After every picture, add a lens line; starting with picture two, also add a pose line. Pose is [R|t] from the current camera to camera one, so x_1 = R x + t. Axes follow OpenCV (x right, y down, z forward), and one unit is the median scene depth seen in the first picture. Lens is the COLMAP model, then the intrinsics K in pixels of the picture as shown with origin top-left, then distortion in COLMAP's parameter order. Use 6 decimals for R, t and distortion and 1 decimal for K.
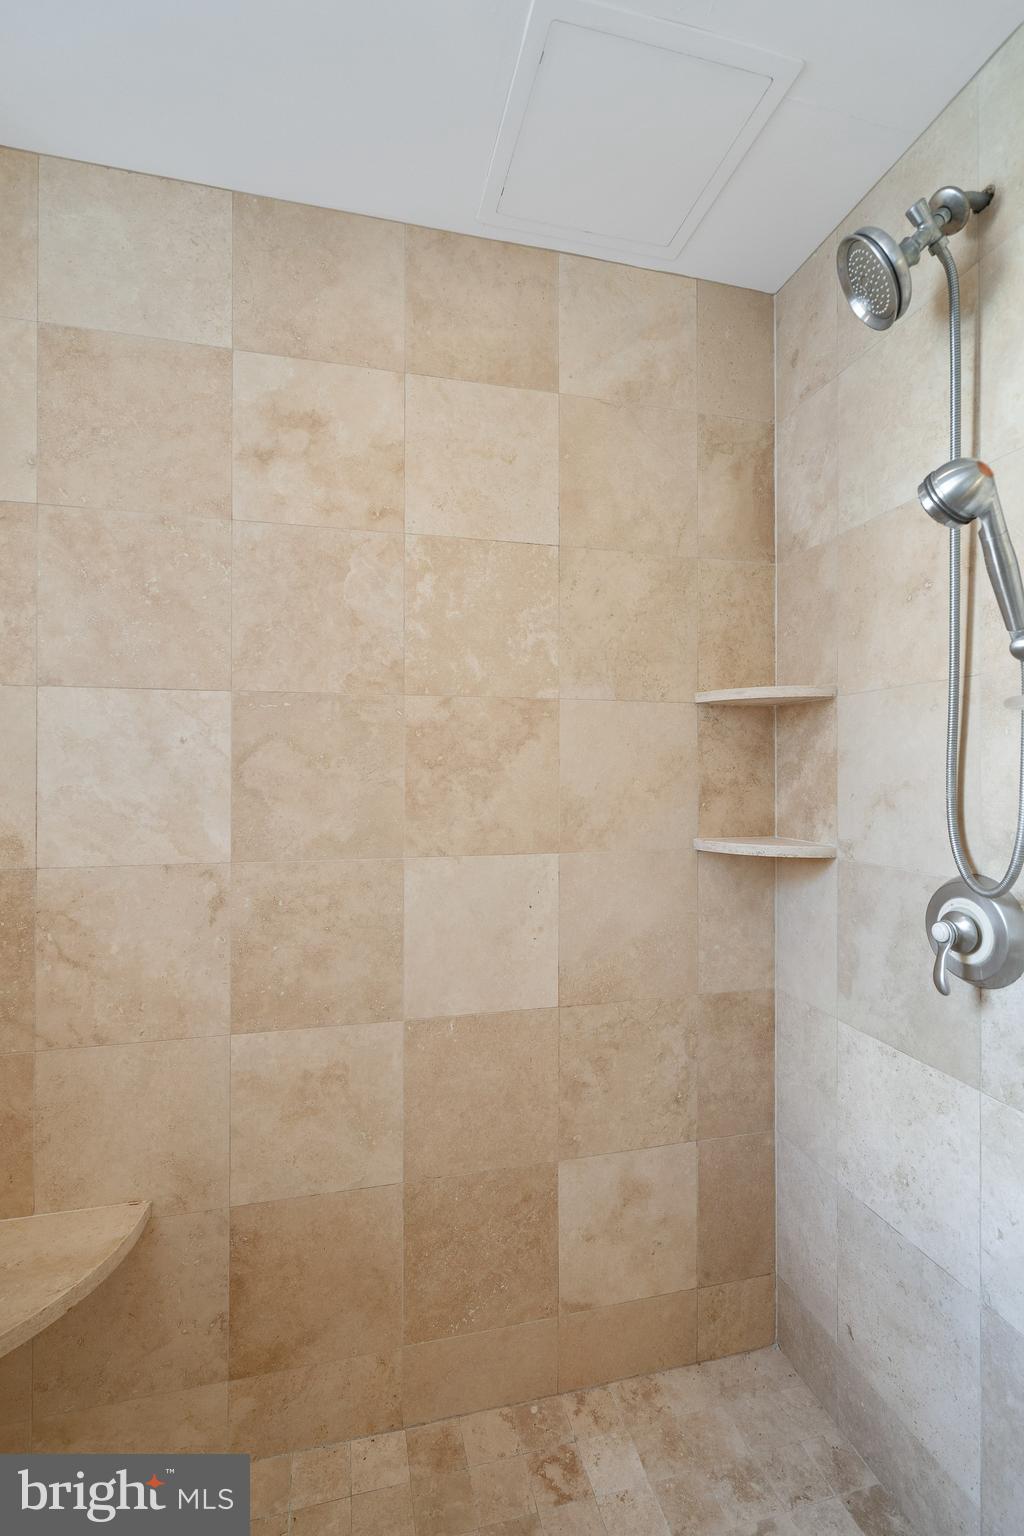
lens RADIAL K [[702.3, 0, 505.3], [0, 702.3, 770.7], [0, 0, 1]] dist [-0.011419, 0.002335]
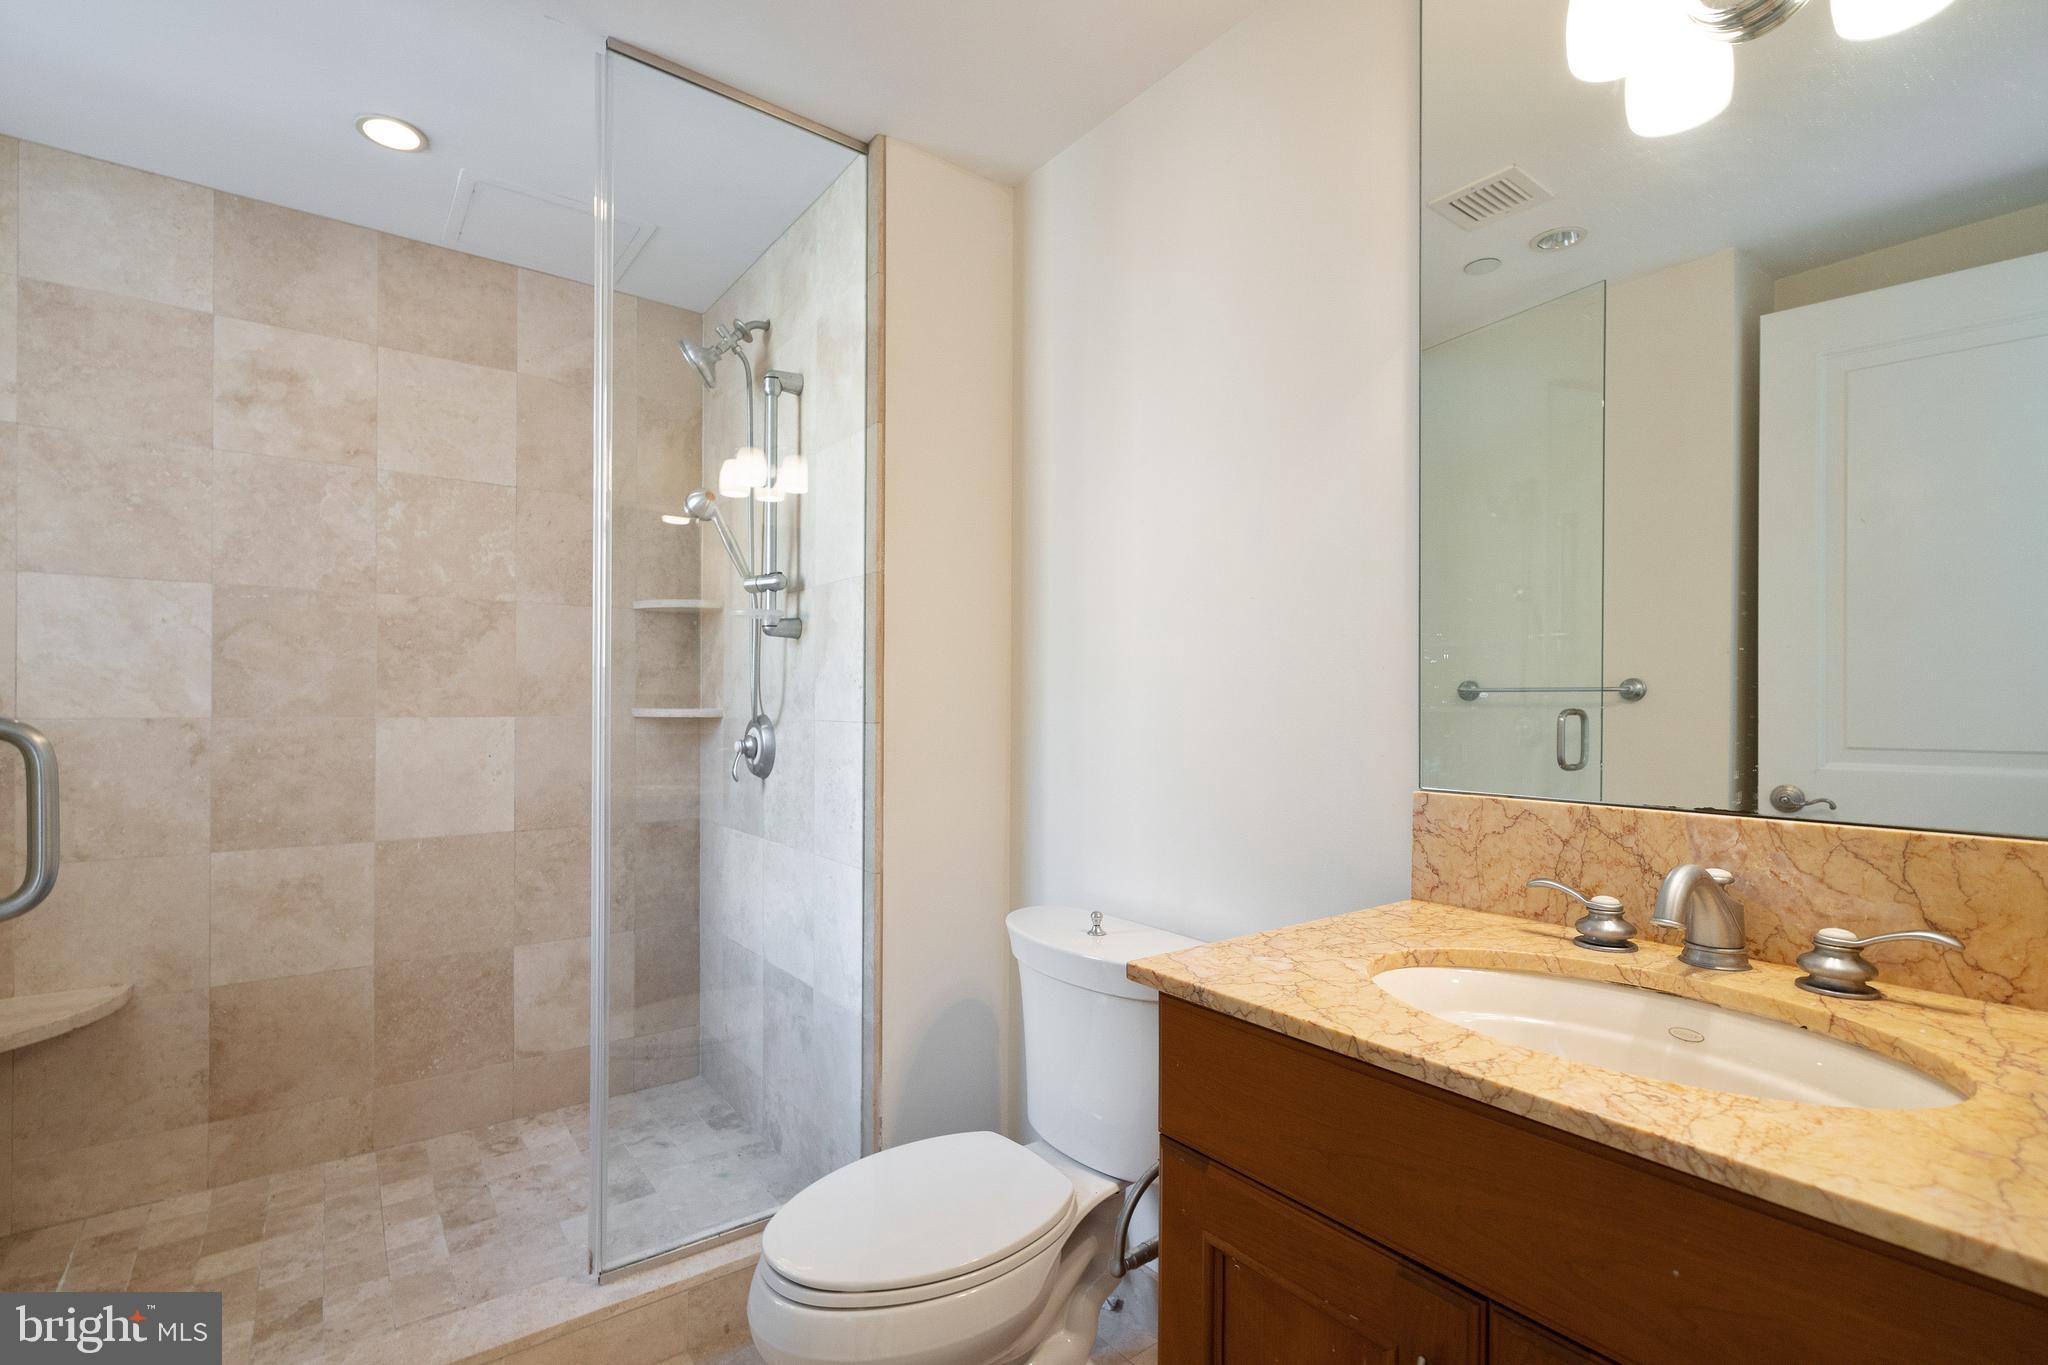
lens RADIAL K [[936.4, 0, 1036.2], [0, 936.4, 705.4], [0, 0, 1]] dist [-0.011419, 0.002335]
pose [[0.912373, 0.002352, 0.409354, 0.280924], [-0.003380, 0.999993, 0.001787, 0.098758], [-0.409347, -0.003014, 0.912374, -1.138018]]
